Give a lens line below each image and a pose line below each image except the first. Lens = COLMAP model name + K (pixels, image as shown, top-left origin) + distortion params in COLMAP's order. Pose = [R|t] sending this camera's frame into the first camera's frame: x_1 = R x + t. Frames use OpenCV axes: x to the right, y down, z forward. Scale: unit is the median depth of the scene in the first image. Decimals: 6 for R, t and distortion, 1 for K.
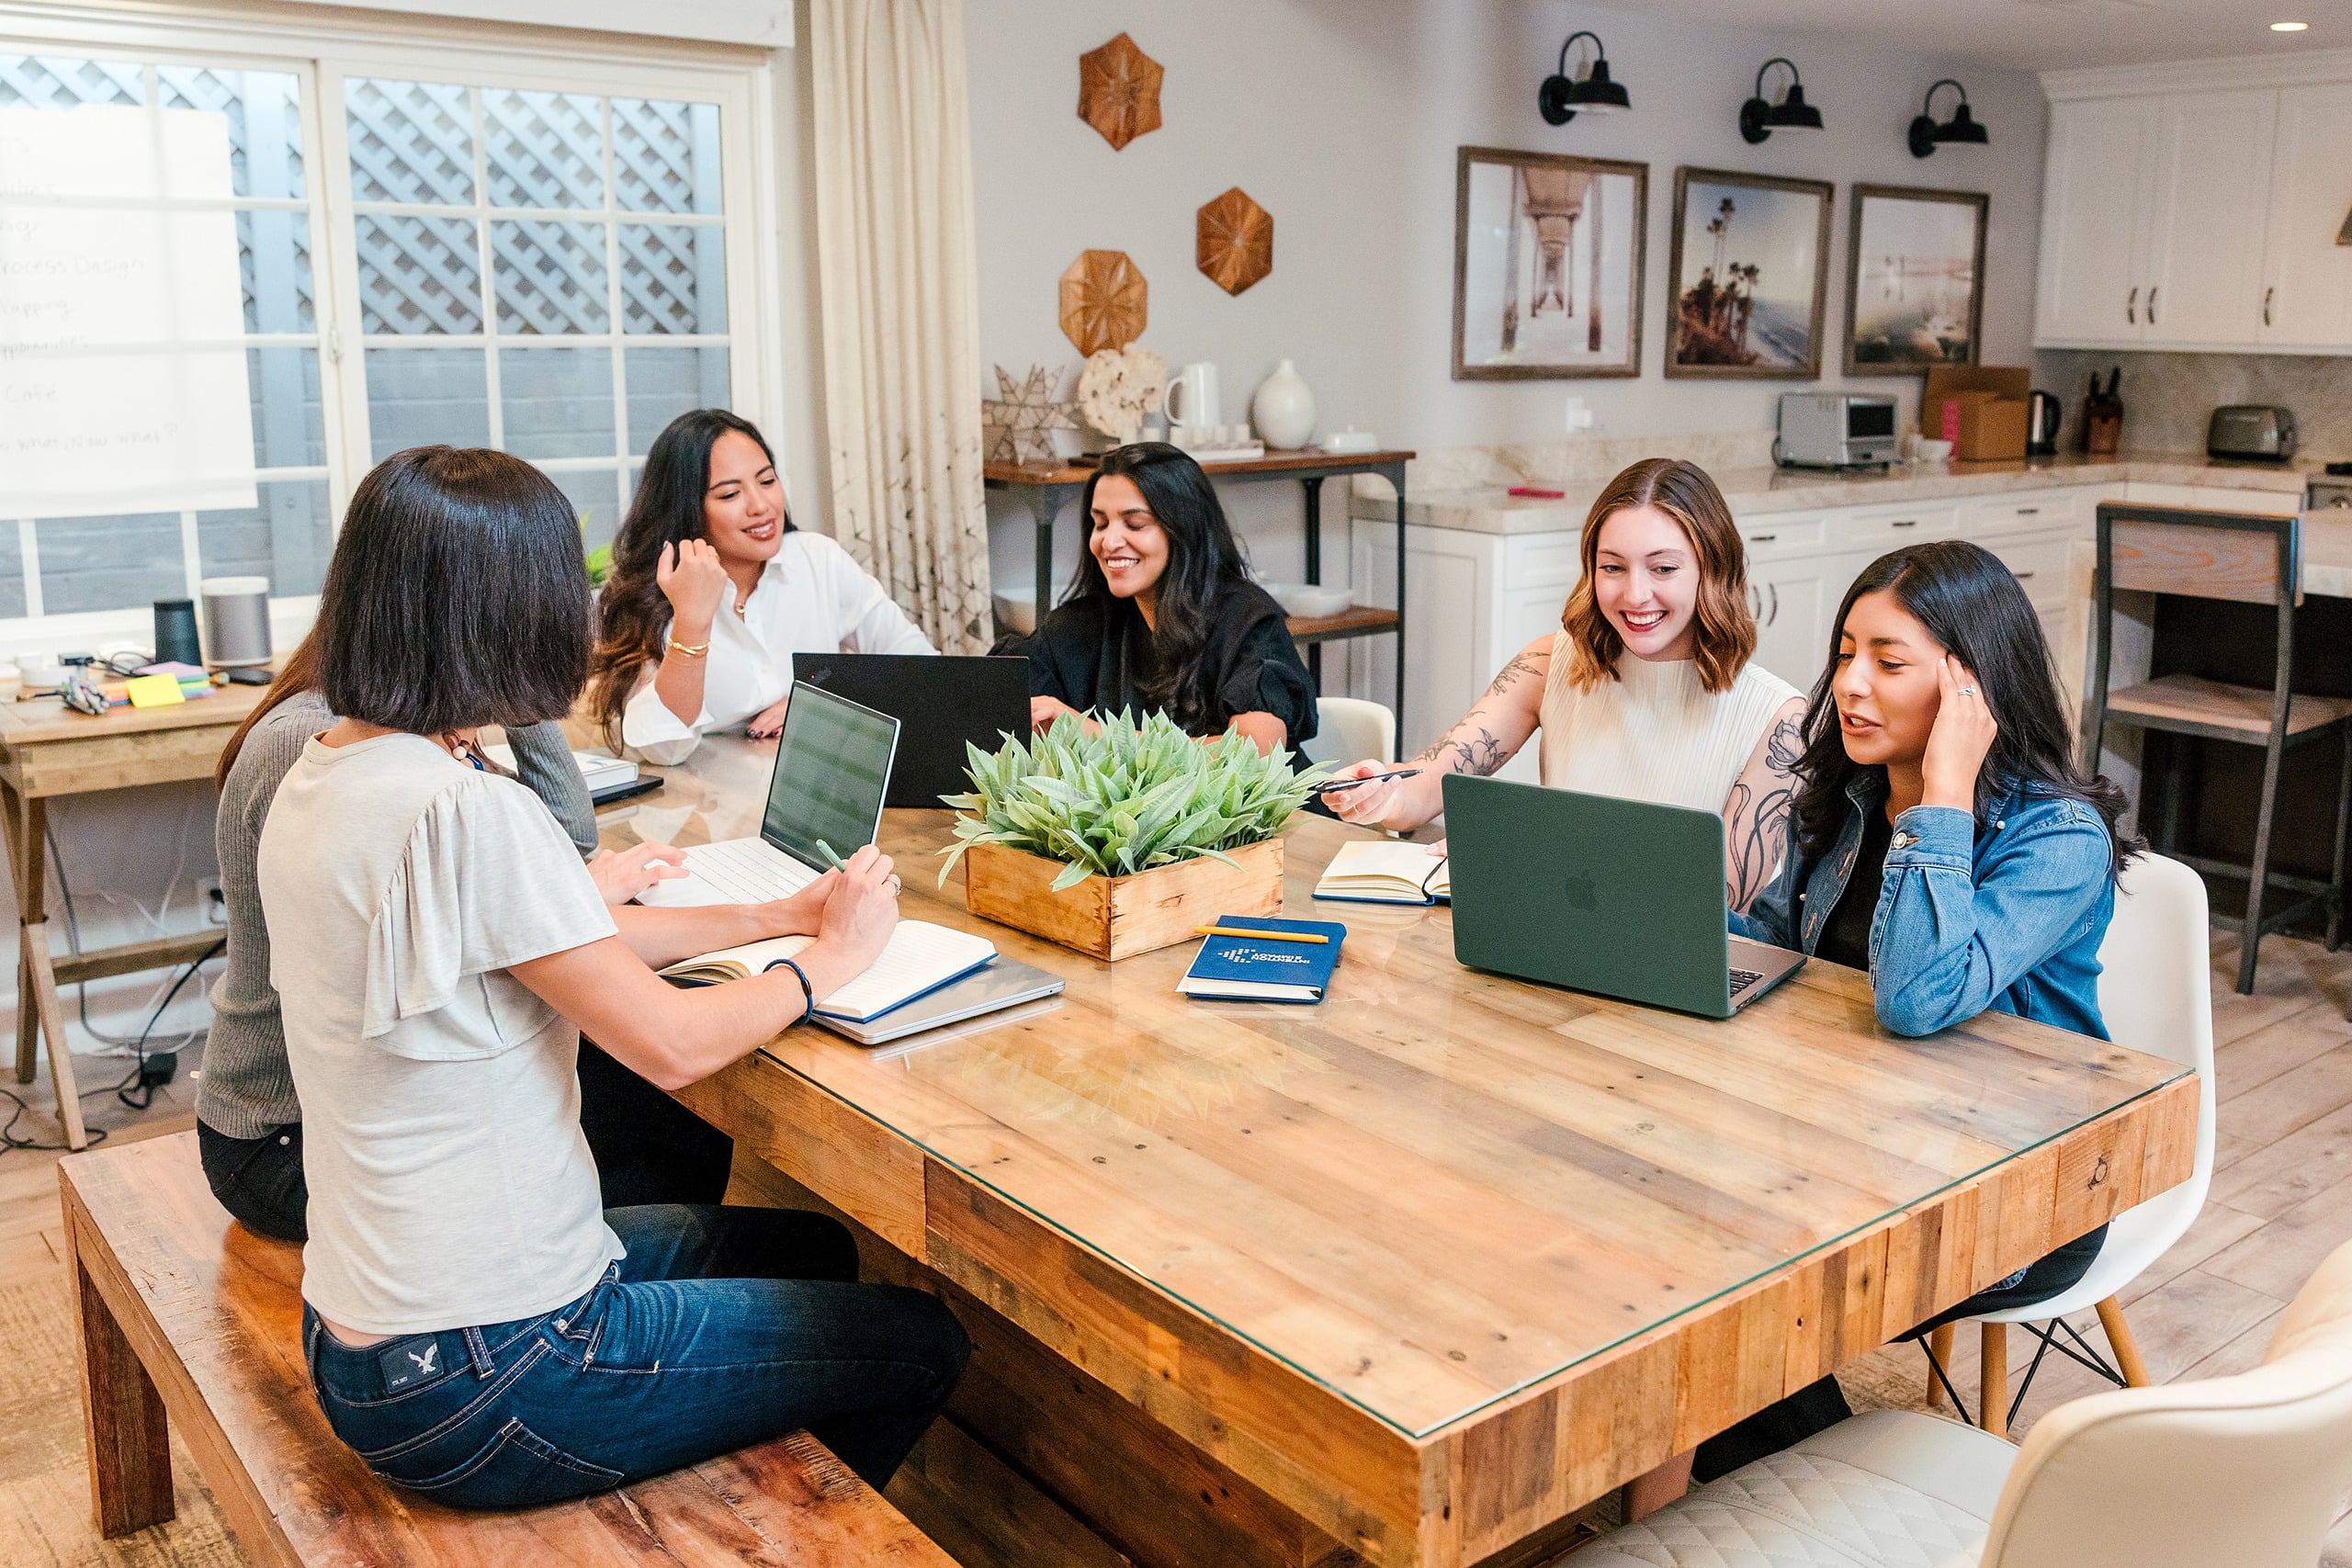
lens RADIAL K [[2064.3, 0, 1316.7], [0, 2064.3, 675.9], [0, 0, 1]] dist [0.003841, 0.011215]
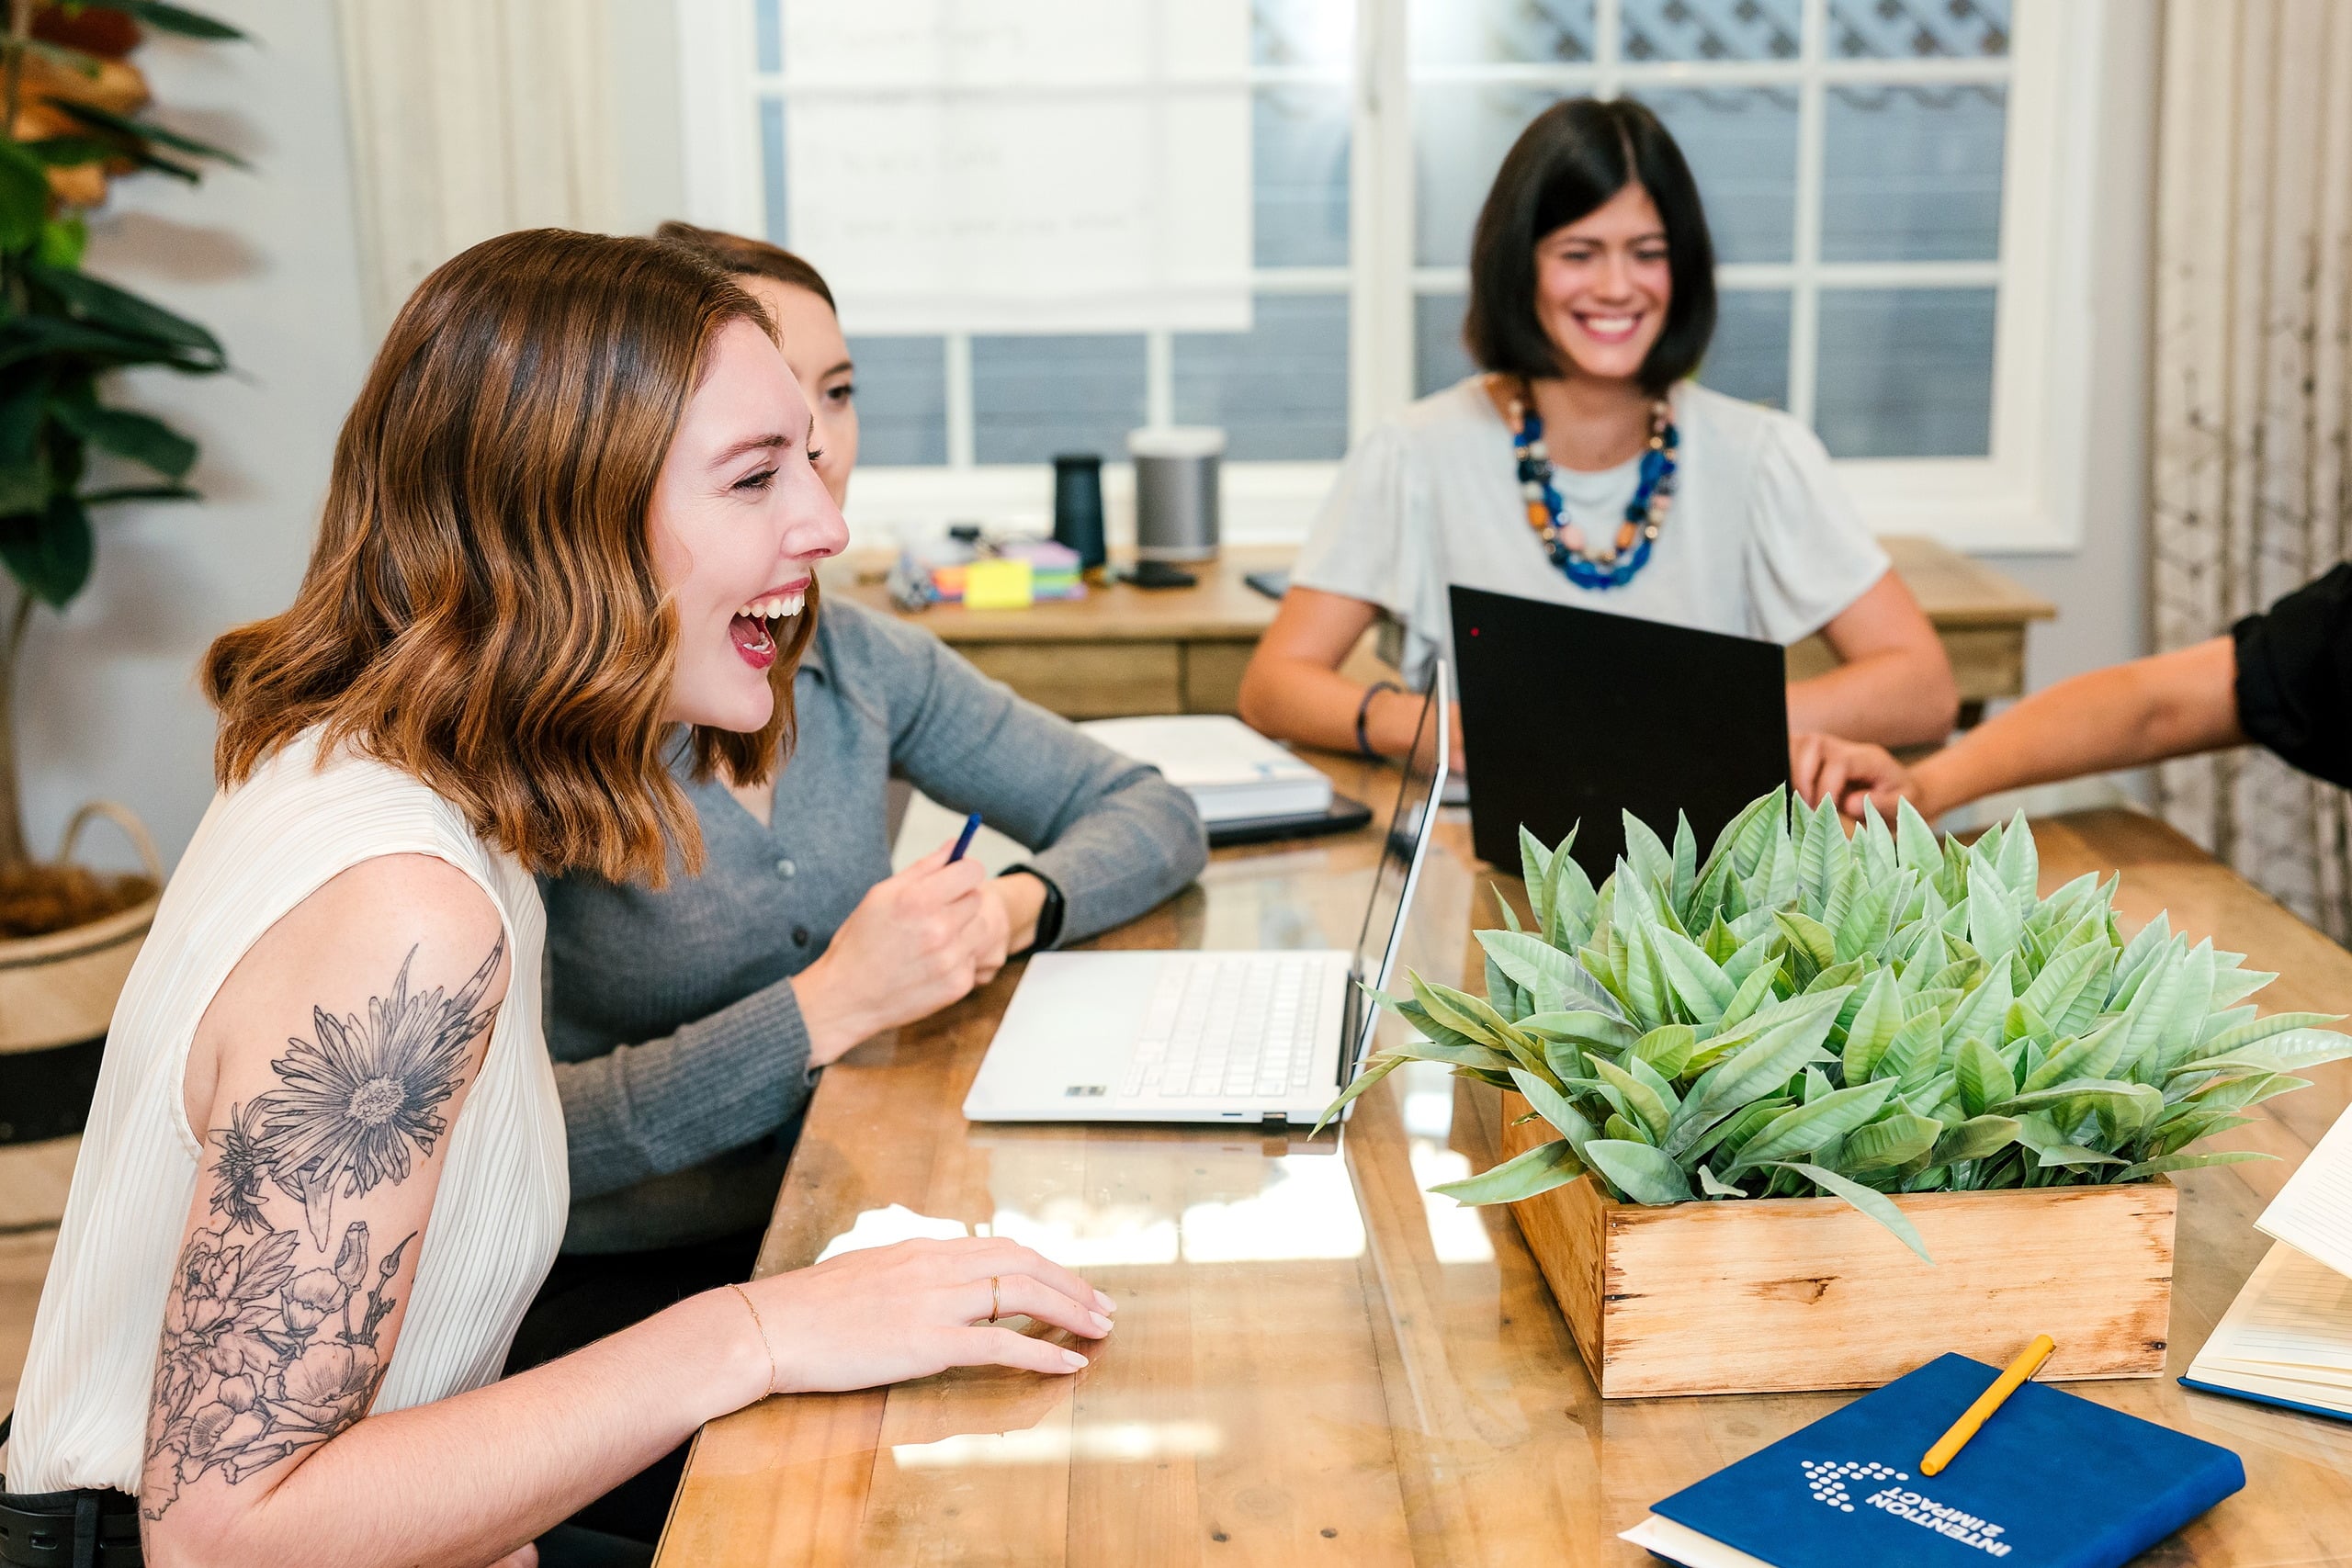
lens RADIAL K [[2934.3, 0, 1176.0], [0, 2934.3, 784.0], [0, 0, 1]] dist [0.026545, 0.005872]
pose [[0.763337, 0.127089, -0.633376, 0.071294], [-0.093559, 0.991869, 0.086265, -0.010605], [0.639190, -0.006591, 0.769021, 0.178405]]
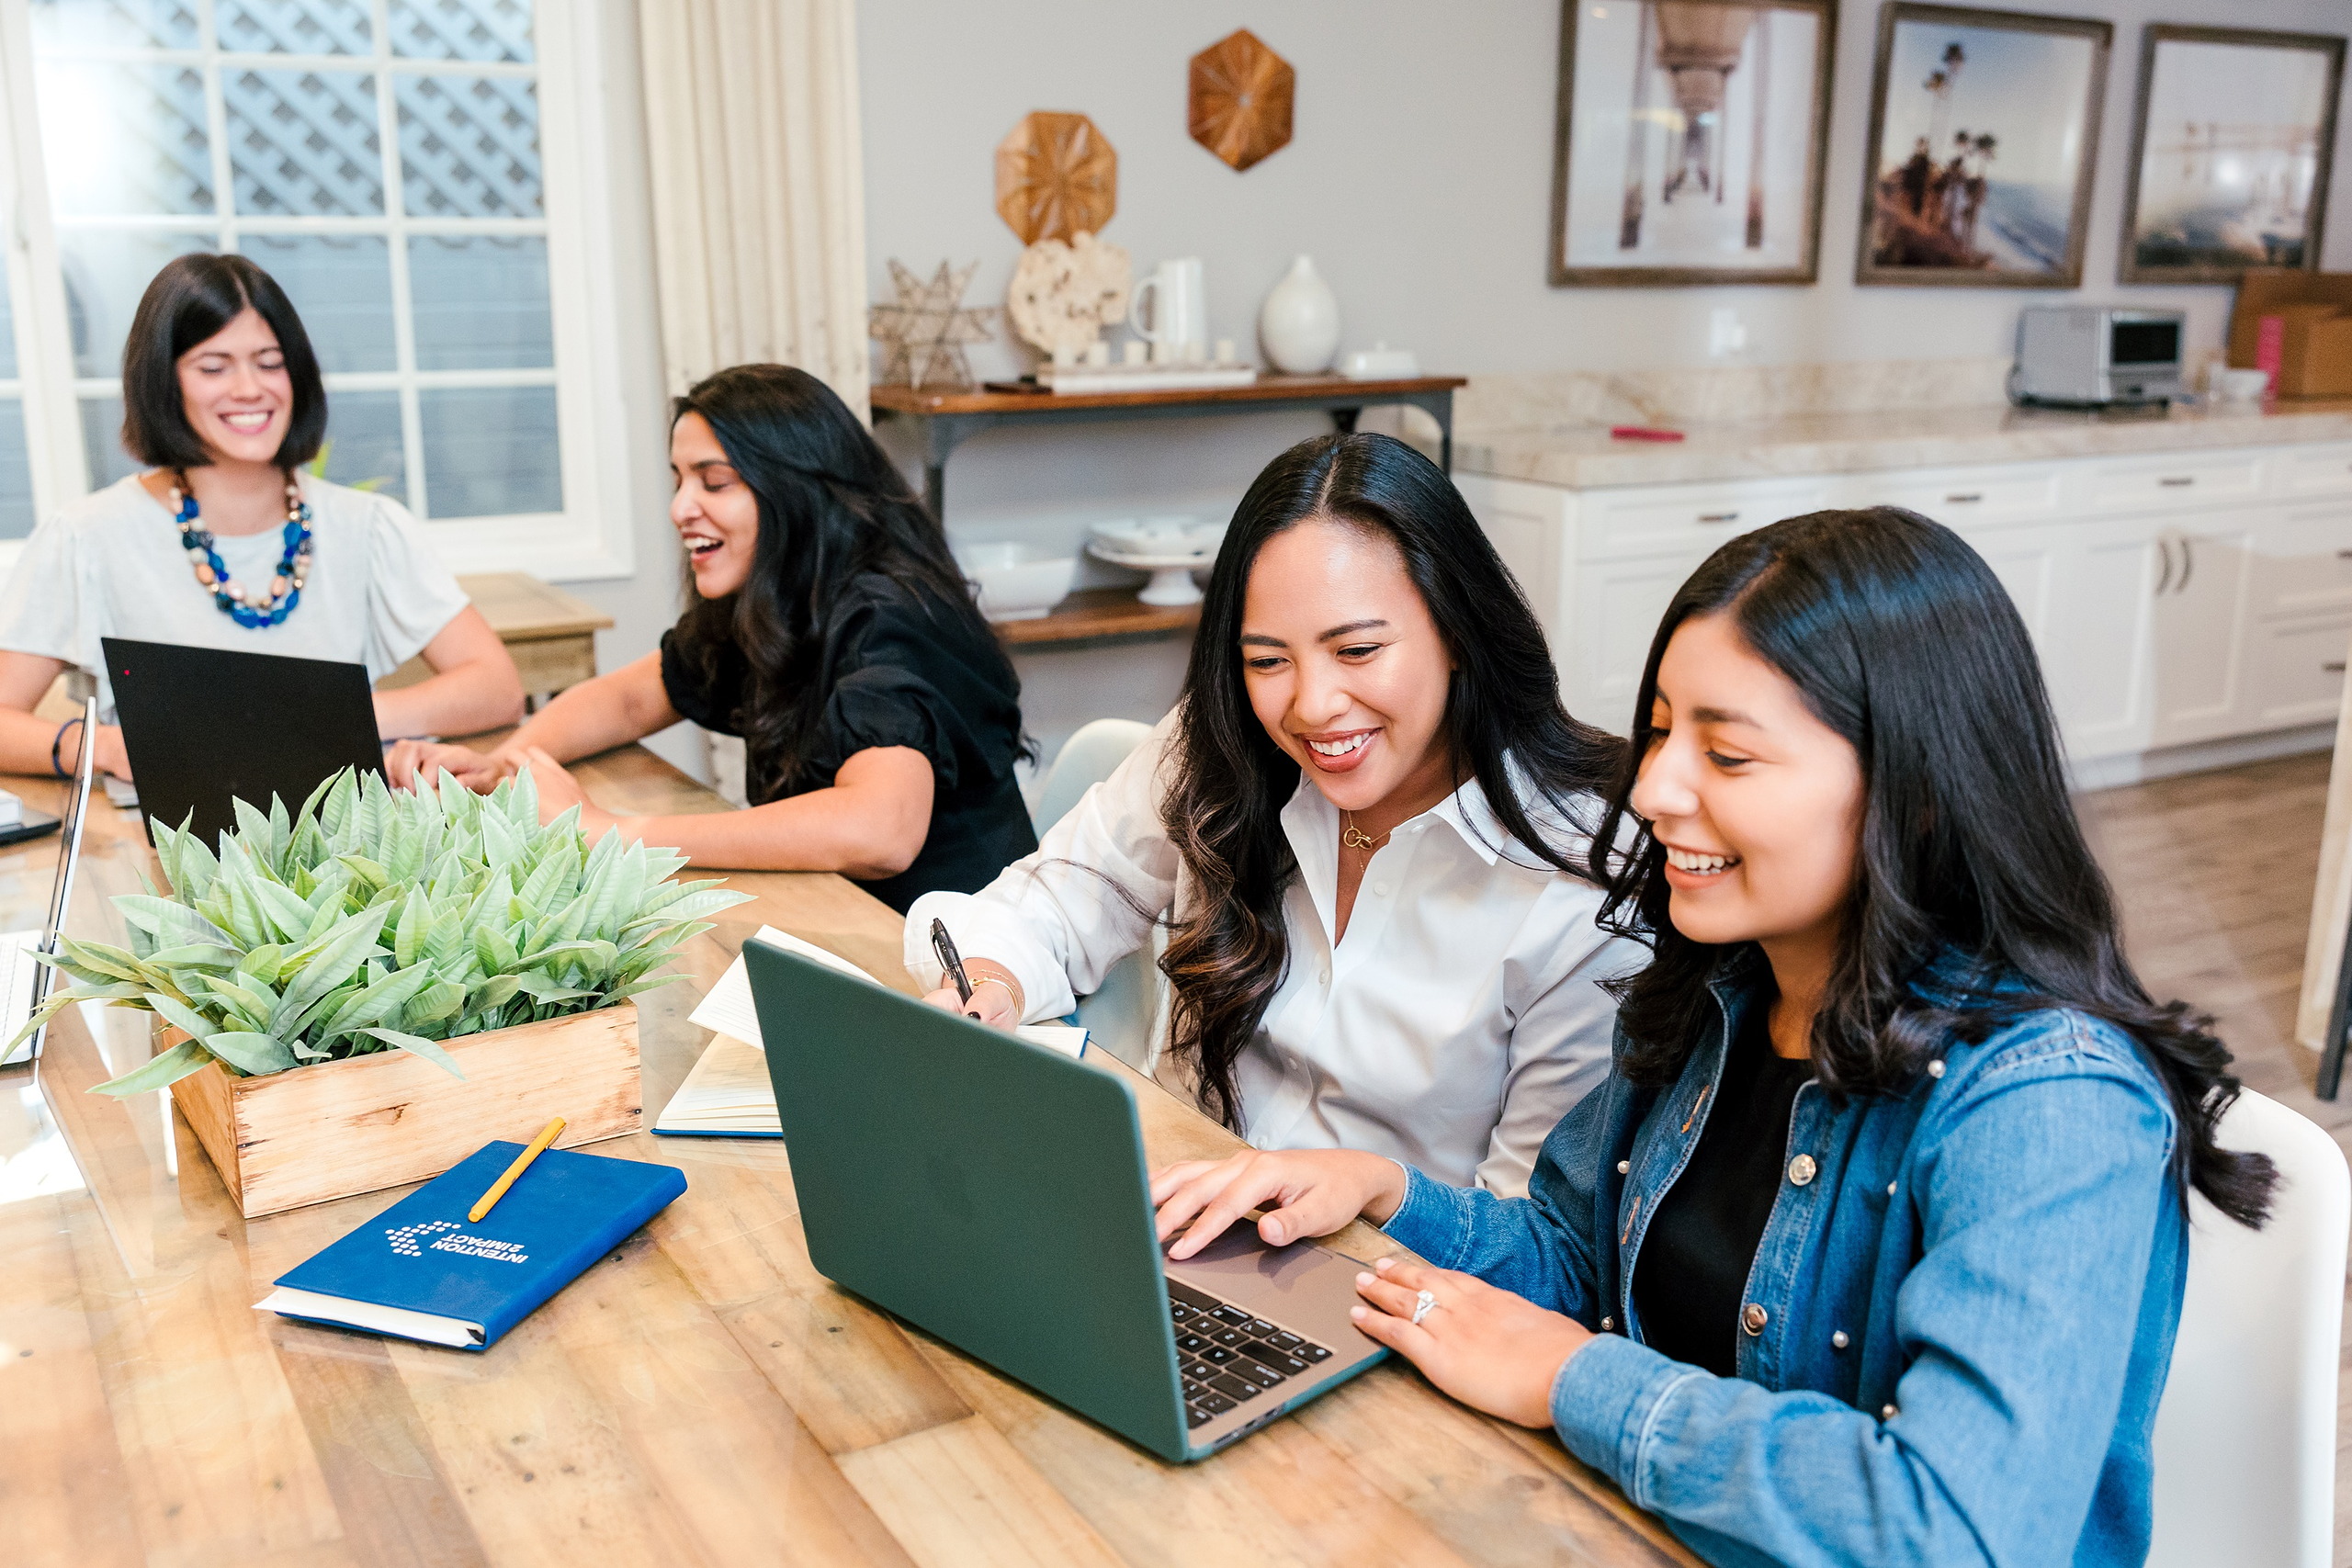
lens RADIAL K [[2232.8, 0, 1176.0], [0, 2232.8, 784.0], [0, 0, 1]] dist [0.003923, 0.009611]
pose [[0.982425, 0.039179, -0.182499, 0.097616], [-0.026957, 0.997254, 0.068981, -0.012723], [0.184700, -0.062849, 0.980783, 0.160611]]
